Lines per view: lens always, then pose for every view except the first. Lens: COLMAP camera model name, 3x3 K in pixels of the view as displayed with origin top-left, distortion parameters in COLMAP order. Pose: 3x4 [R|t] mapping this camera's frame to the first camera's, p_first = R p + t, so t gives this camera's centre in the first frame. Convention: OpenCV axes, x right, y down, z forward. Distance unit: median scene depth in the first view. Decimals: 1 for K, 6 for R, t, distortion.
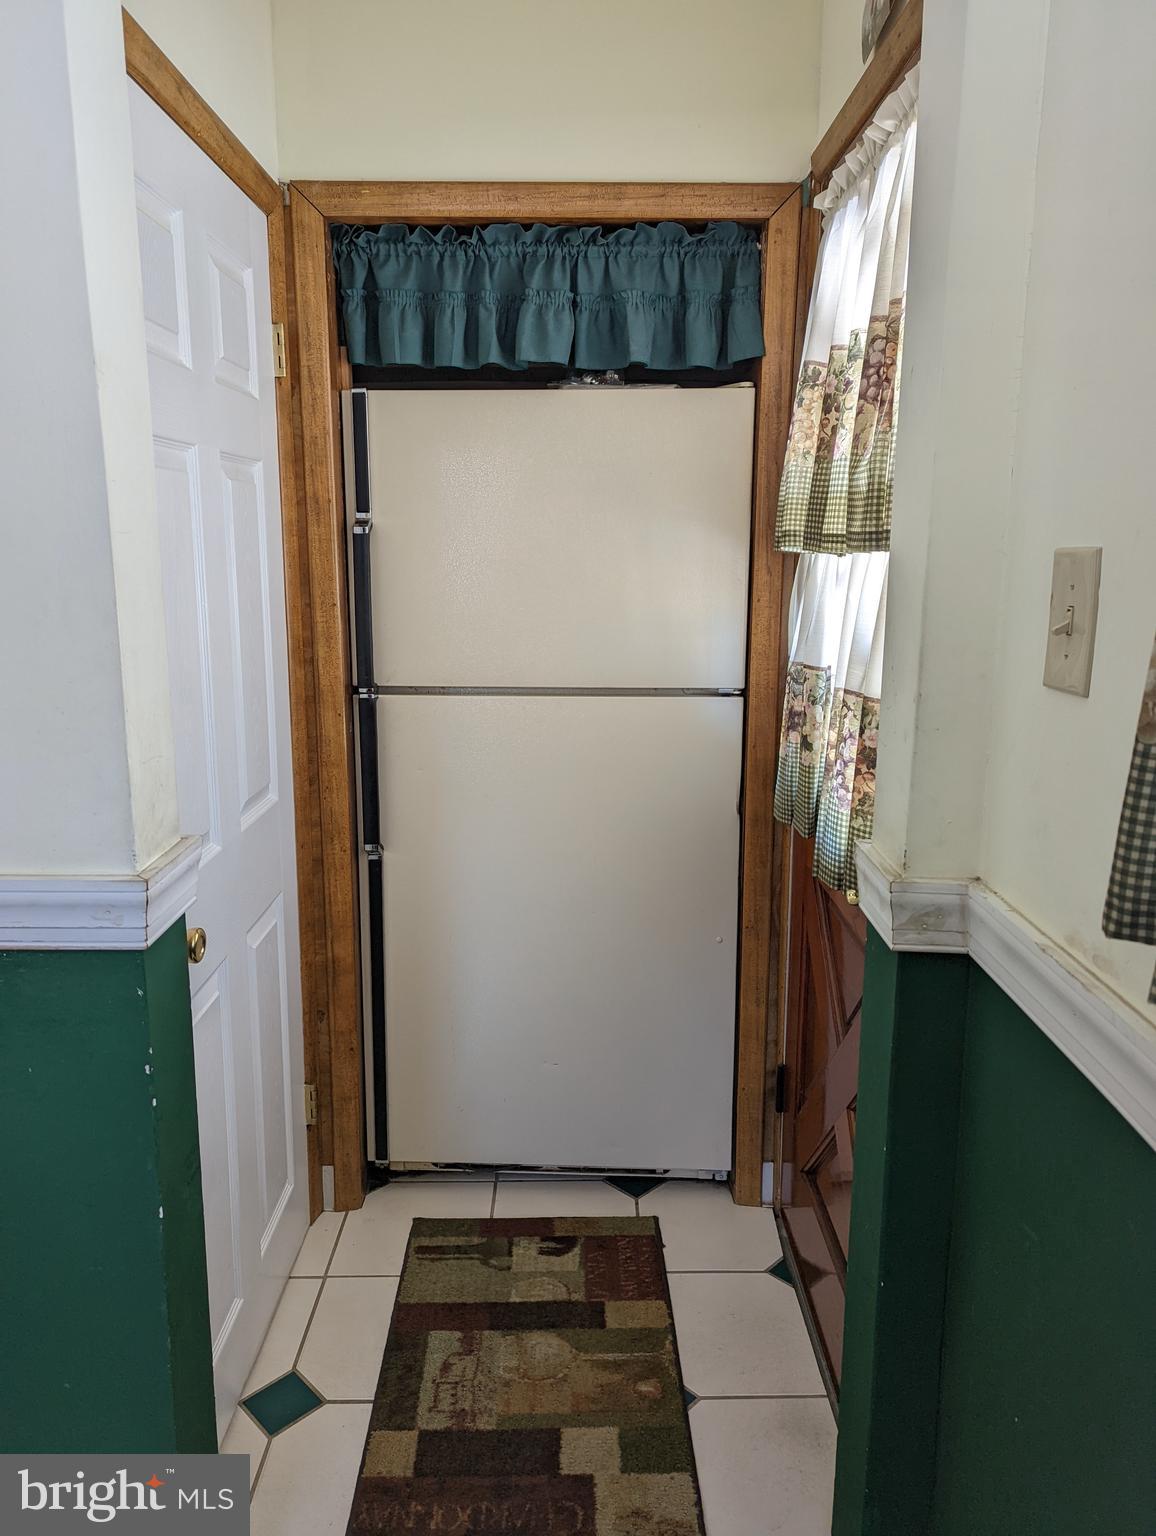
lens RADIAL K [[1086.3, 0, 578.7], [0, 1086.3, 759.2], [0, 0, 1]] dist [0.047807, 0.000082]
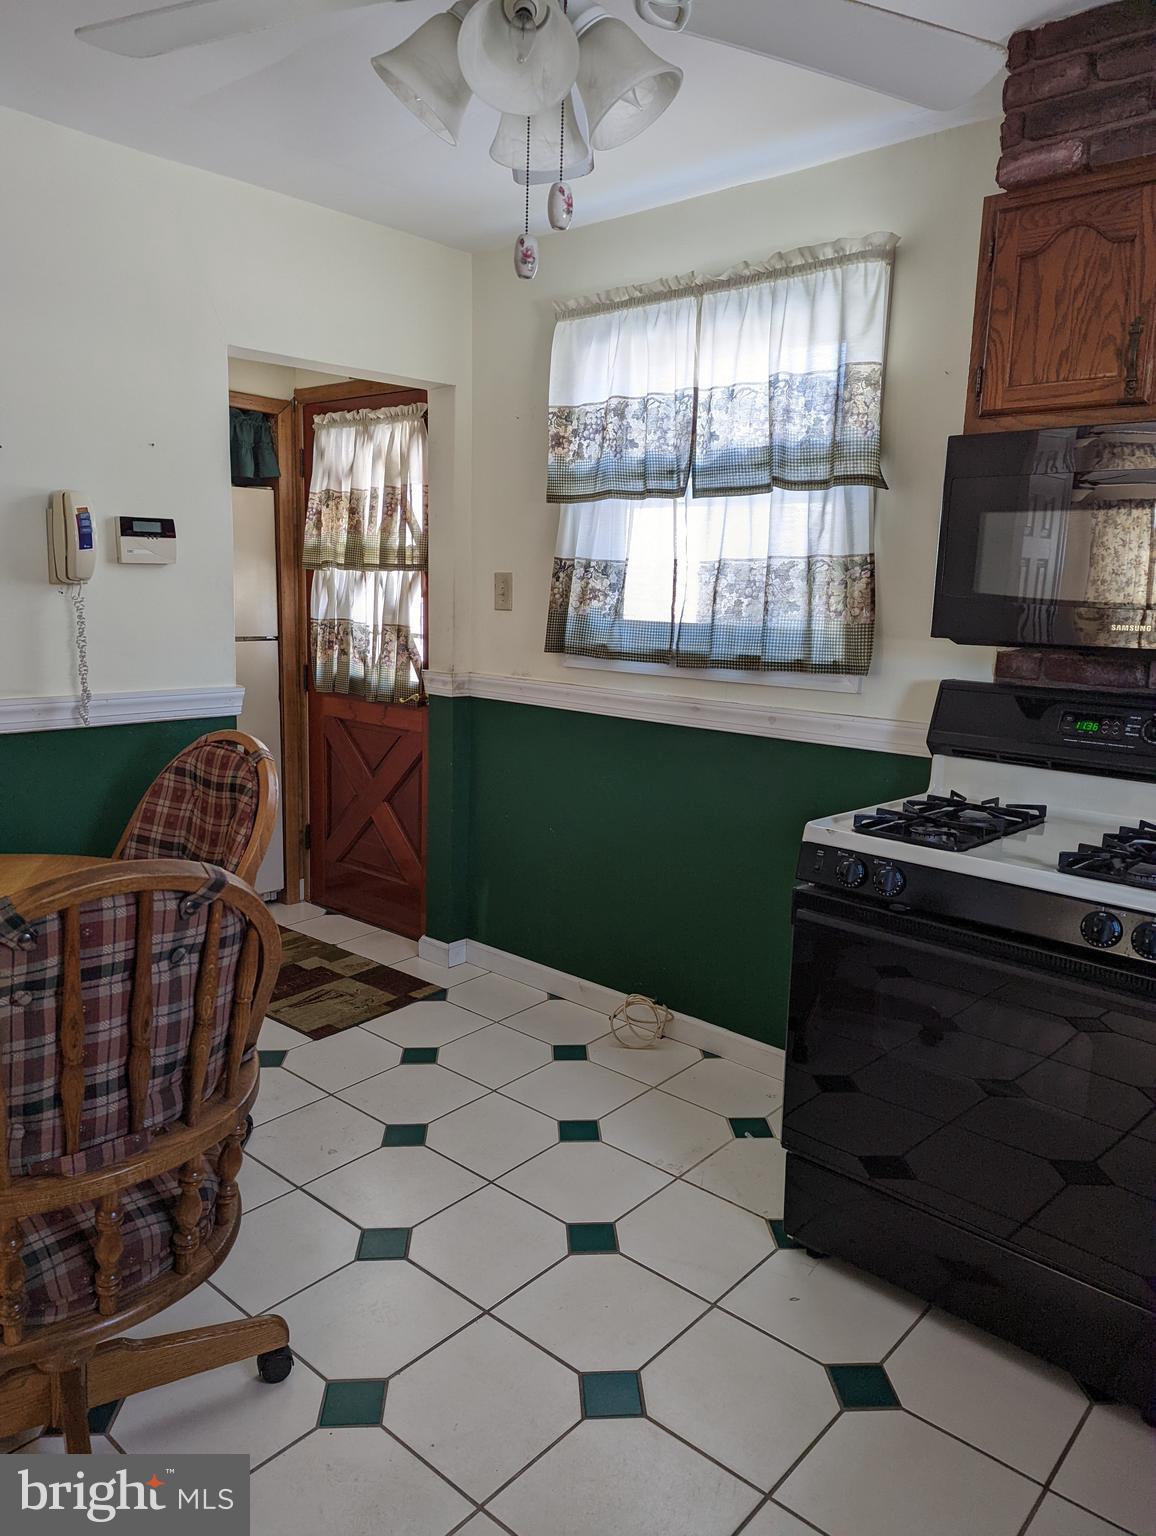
lens RADIAL K [[1086.3, 0, 574.6], [0, 1086.3, 758.4], [0, 0, 1]] dist [0.047807, 0.000082]
pose [[0.664003, -0.107793, 0.739920, -1.059815], [0.120686, 0.992030, 0.036217, 0.161844], [-0.737926, 0.065249, 0.671720, -0.793544]]
